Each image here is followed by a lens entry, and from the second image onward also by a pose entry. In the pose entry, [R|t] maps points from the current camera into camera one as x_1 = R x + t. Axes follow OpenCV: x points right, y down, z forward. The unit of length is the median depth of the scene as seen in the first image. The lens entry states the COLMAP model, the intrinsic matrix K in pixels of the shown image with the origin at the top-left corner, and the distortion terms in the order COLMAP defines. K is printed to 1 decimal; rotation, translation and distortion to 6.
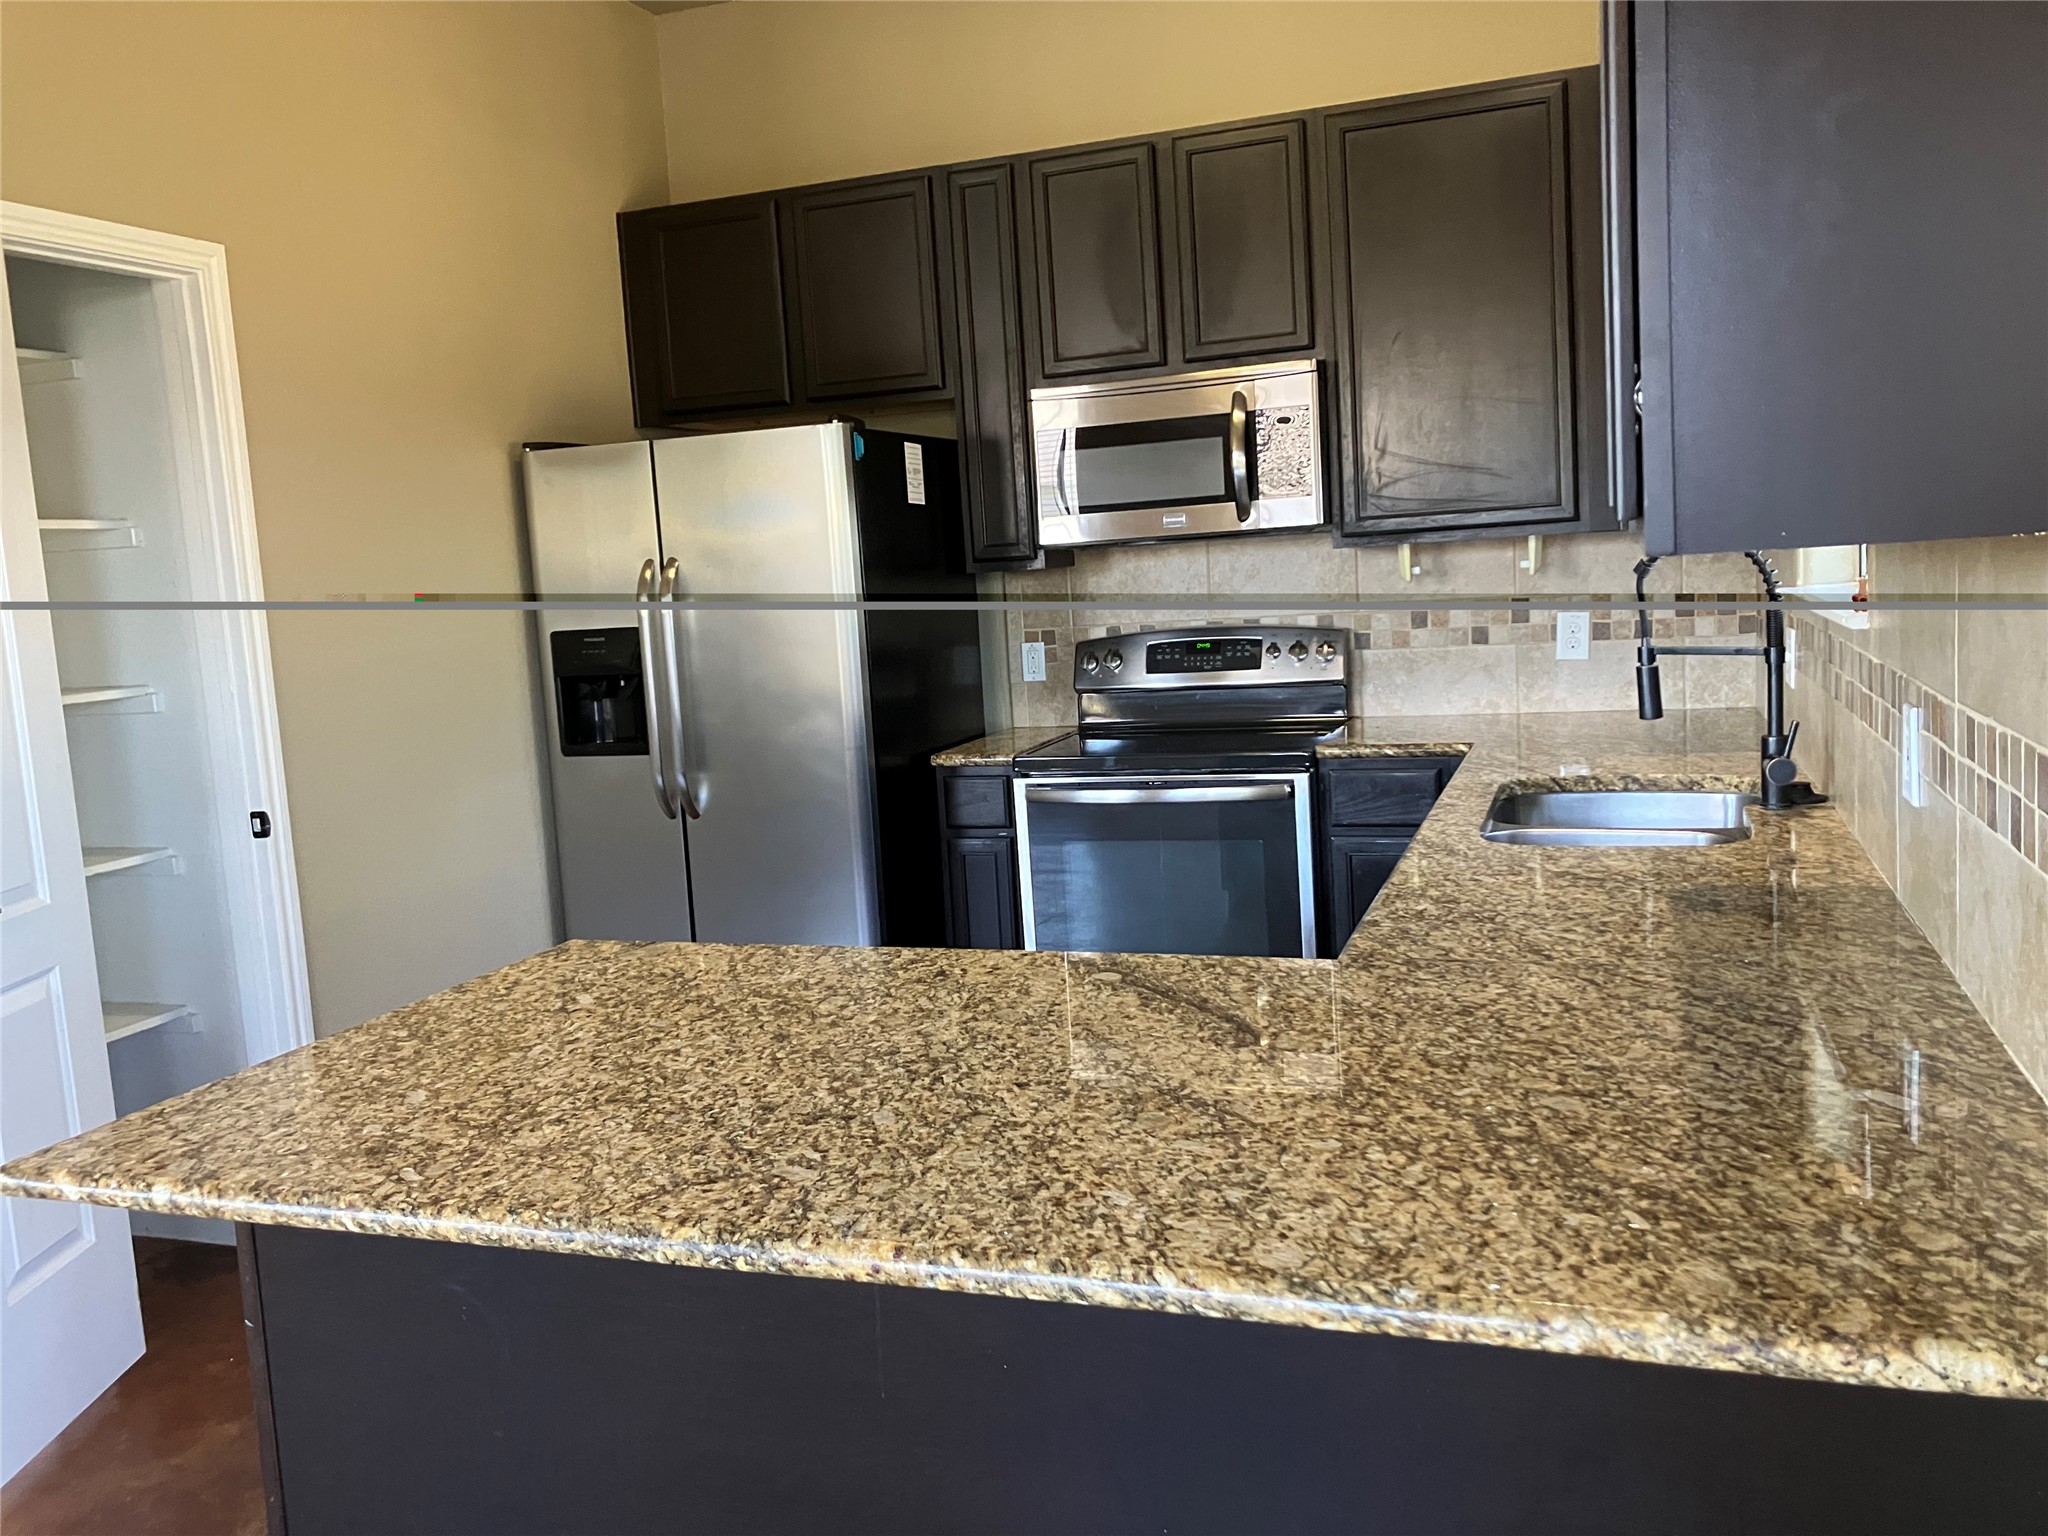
lens RADIAL K [[1680.5, 0, 1024.0], [0, 1680.5, 768.0], [0, 0, 1]] dist [0.052536, -0.090227]
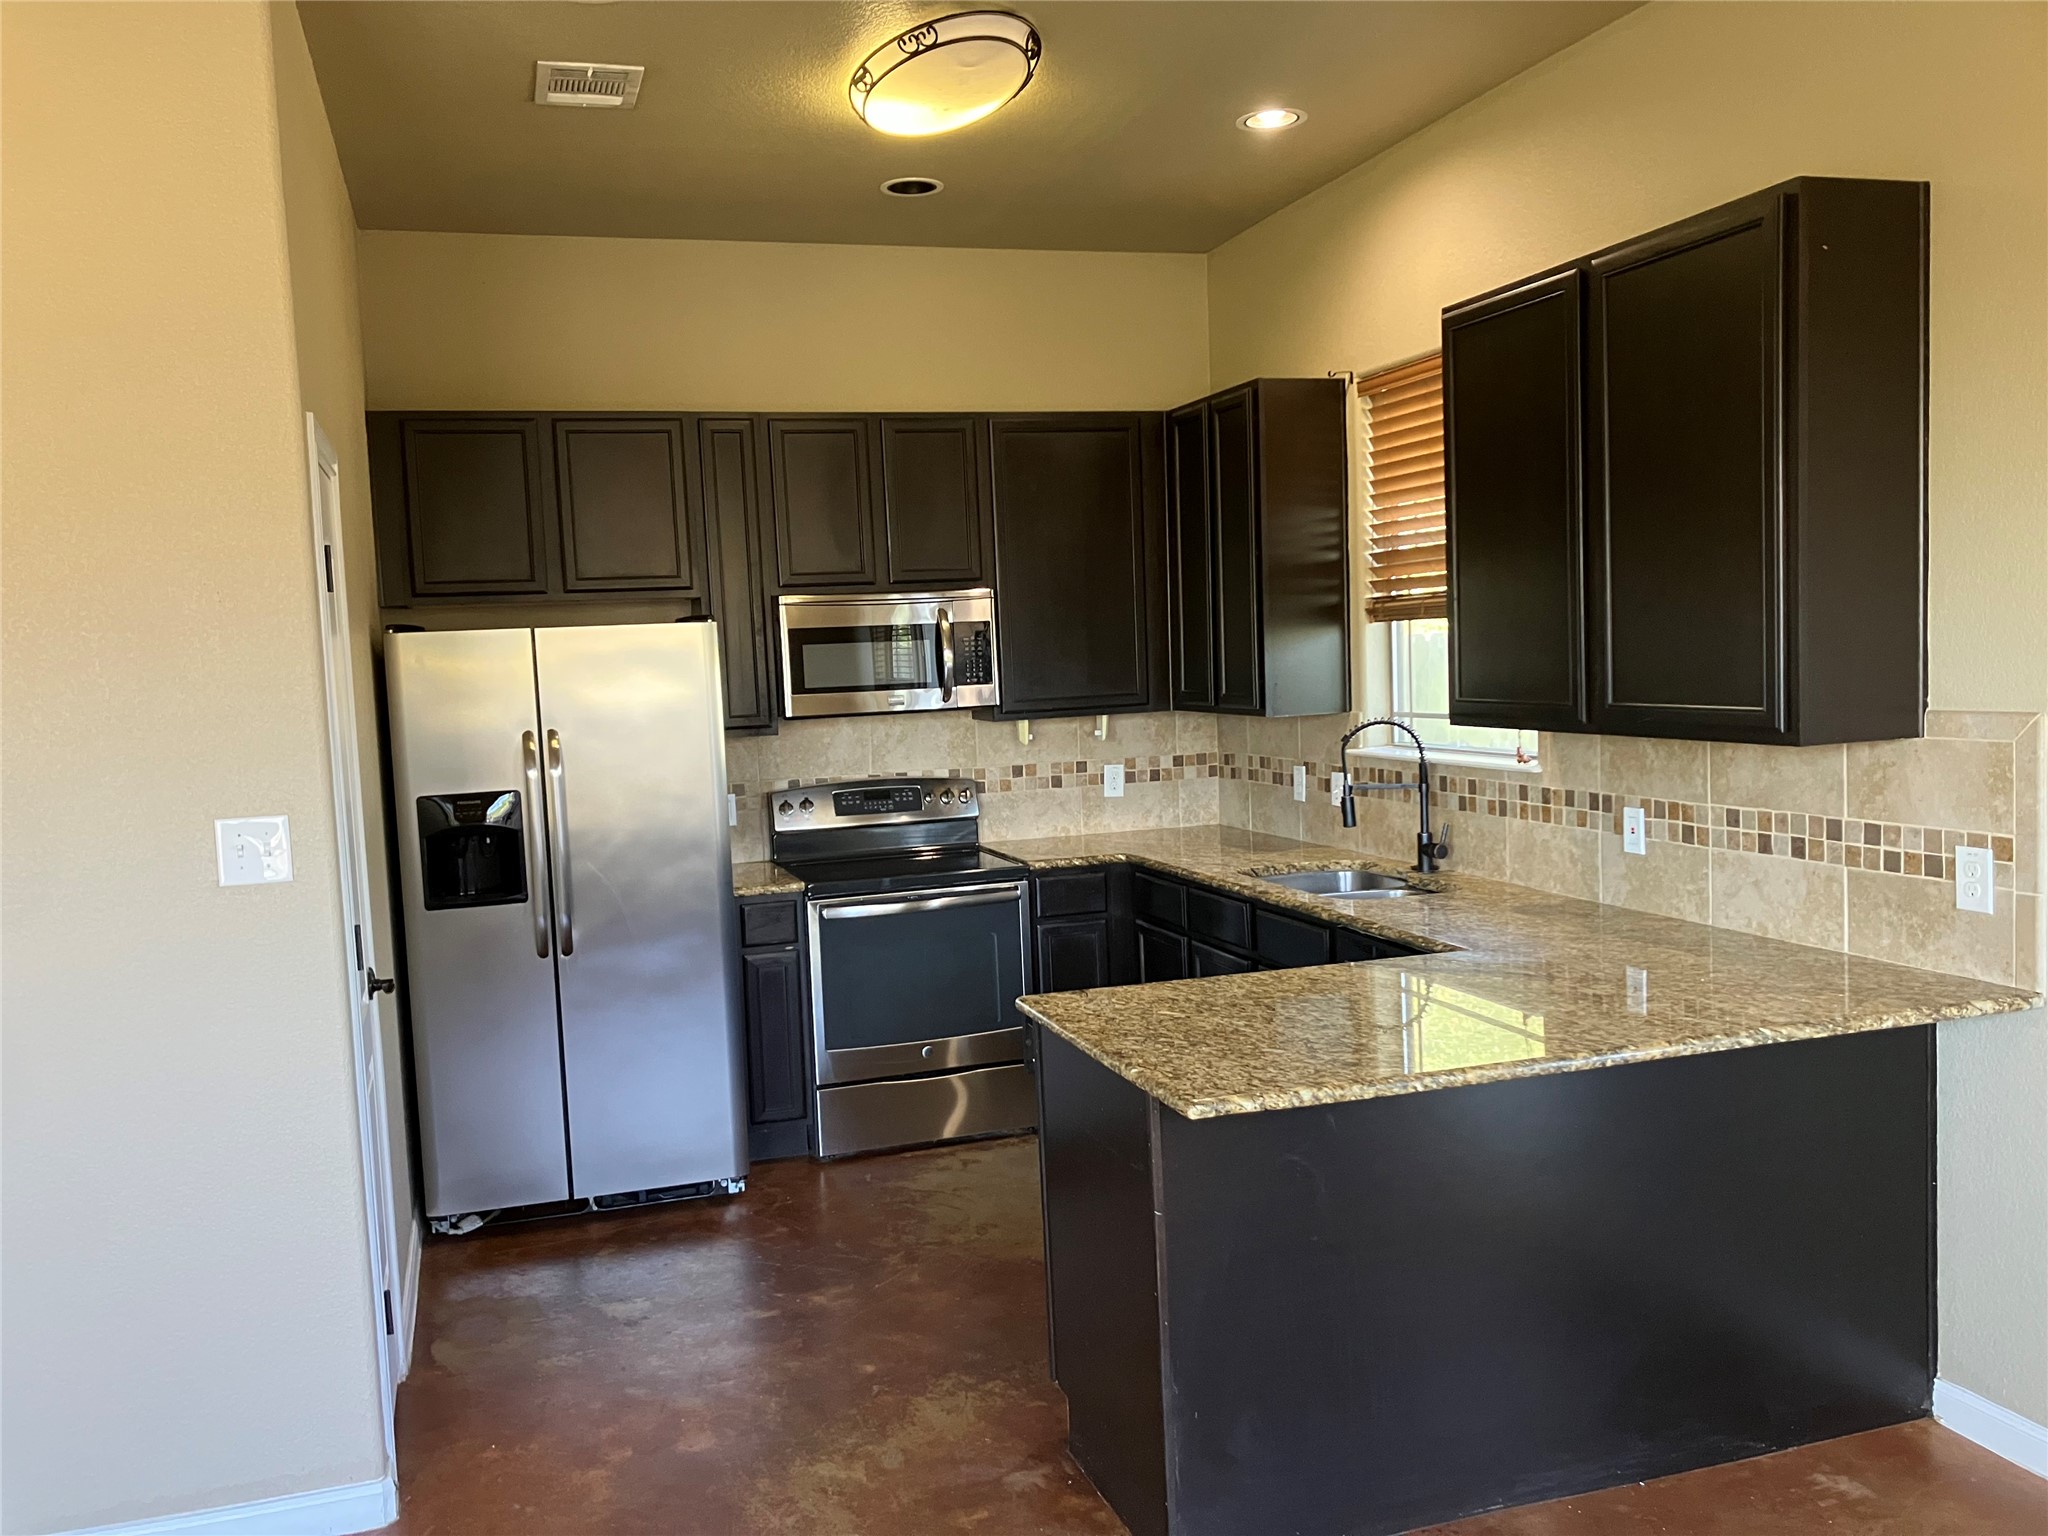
lens RADIAL K [[1682.7, 0, 1013.6], [0, 1682.7, 789.0], [0, 0, 1]] dist [0.020143, -0.008174]
pose [[0.788468, -0.024106, 0.614603, -1.771524], [0.069738, 0.996292, -0.050389, -0.009907], [-0.611109, 0.082591, 0.787226, -0.259795]]
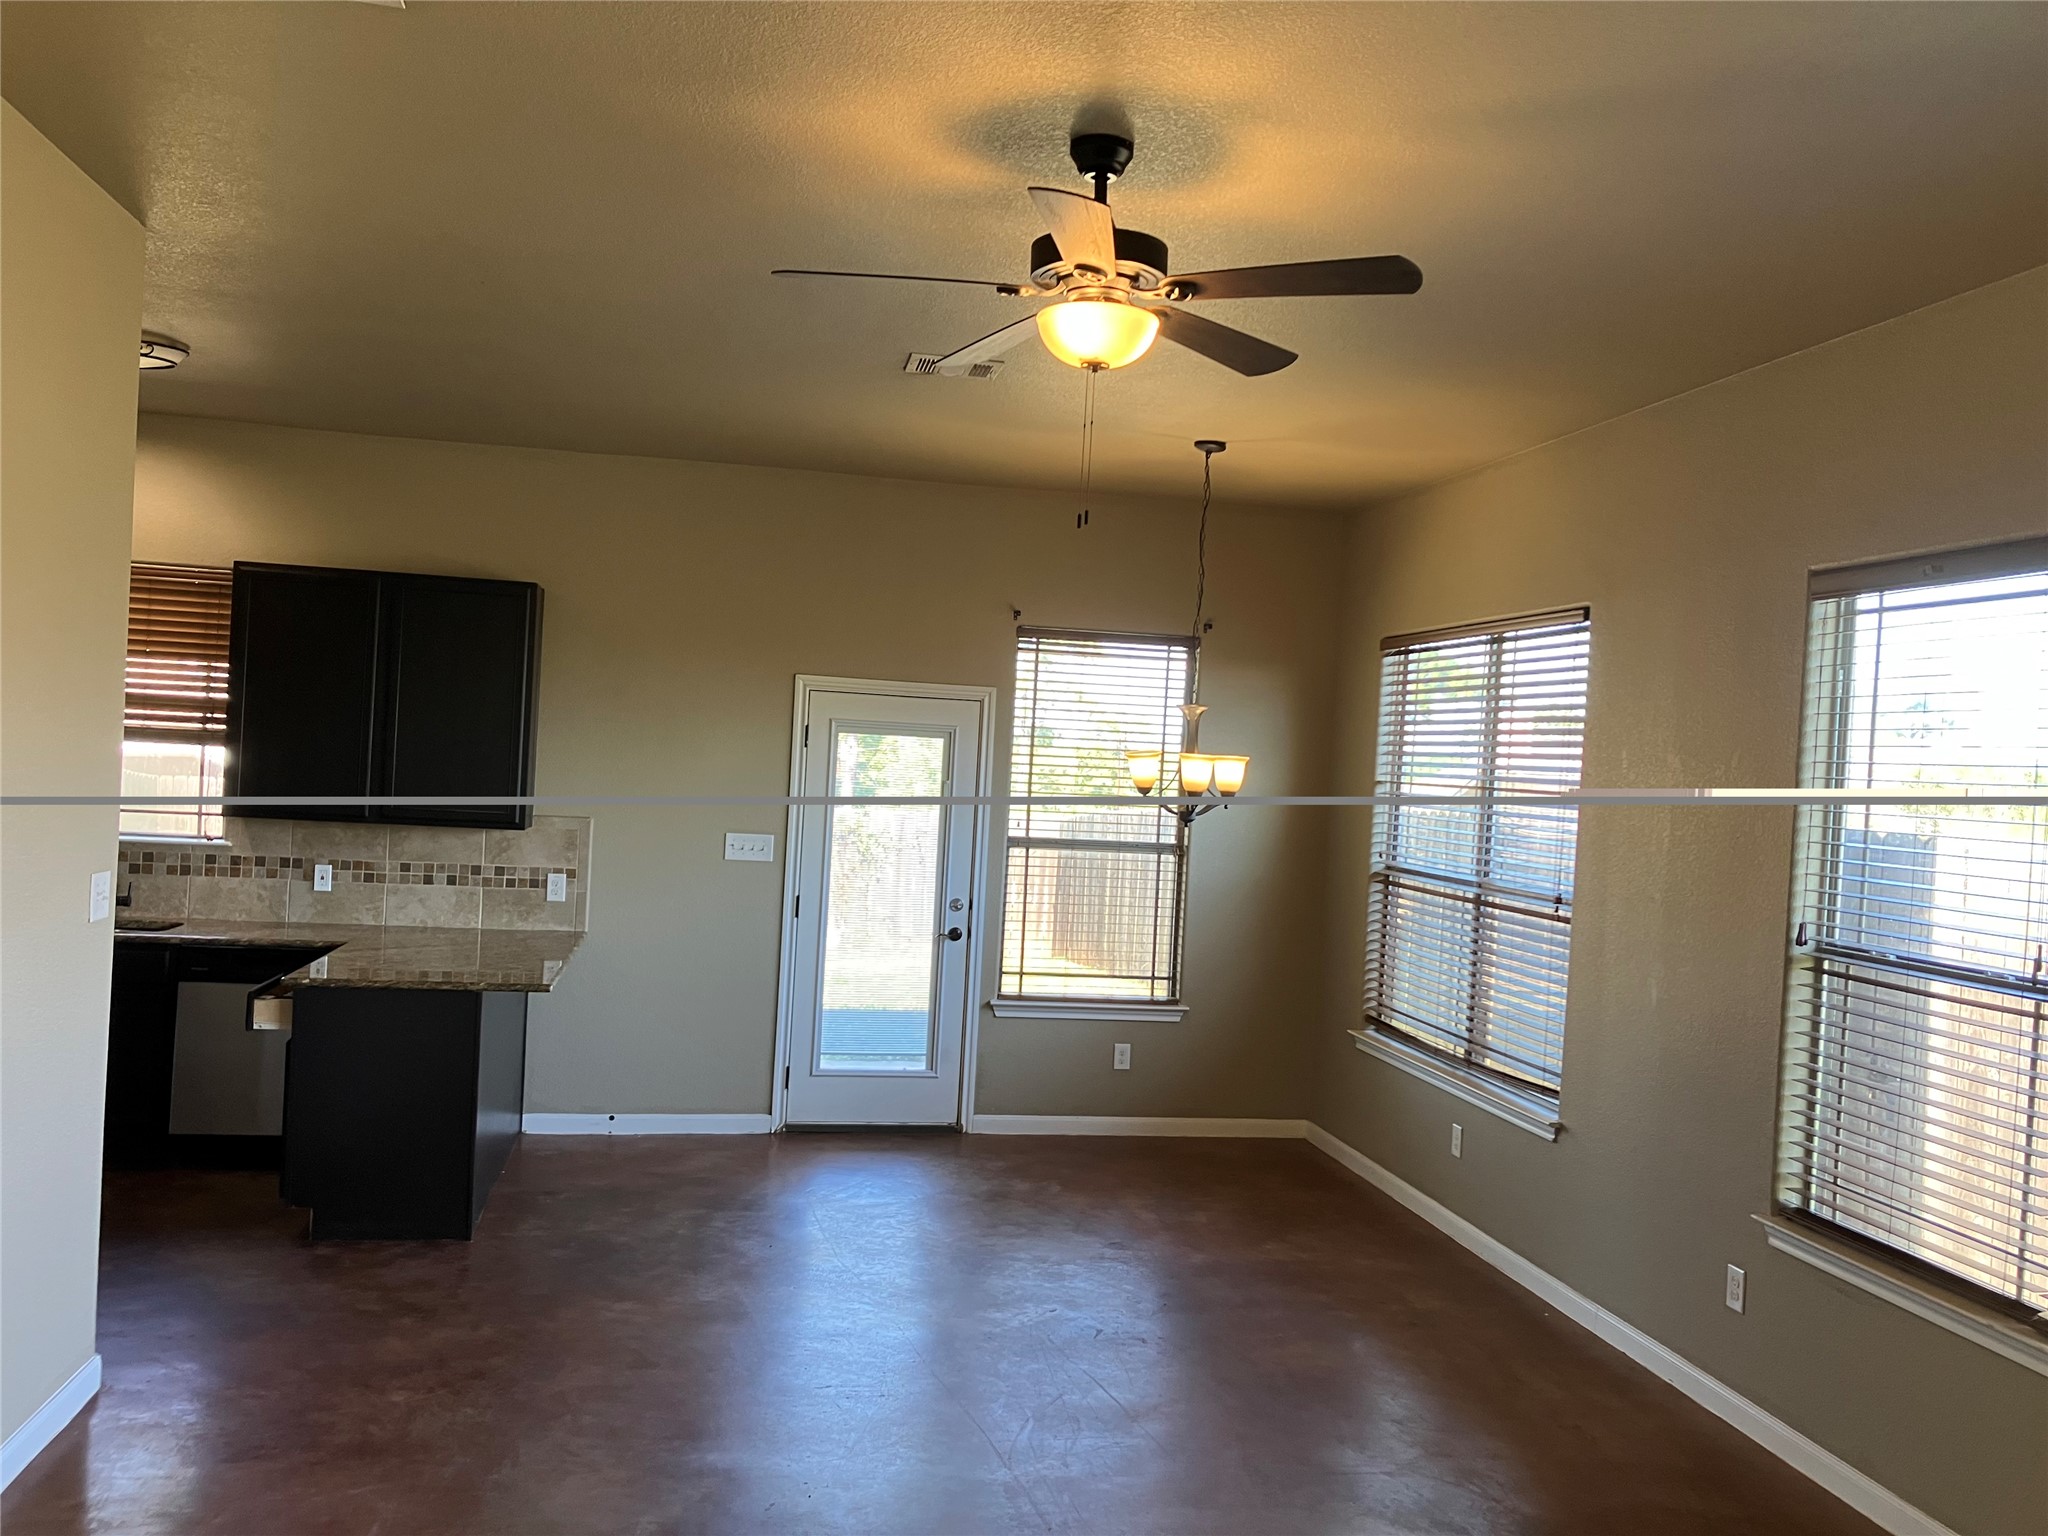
lens RADIAL K [[1680.5, 0, 1024.0], [0, 1680.5, 768.0], [0, 0, 1]] dist [0.052536, -0.090227]
pose [[-0.522422, 0.033548, 0.852027, -4.439239], [0.082631, 0.996515, 0.011428, -0.209979], [-0.848674, 0.076374, -0.523373, 2.049386]]
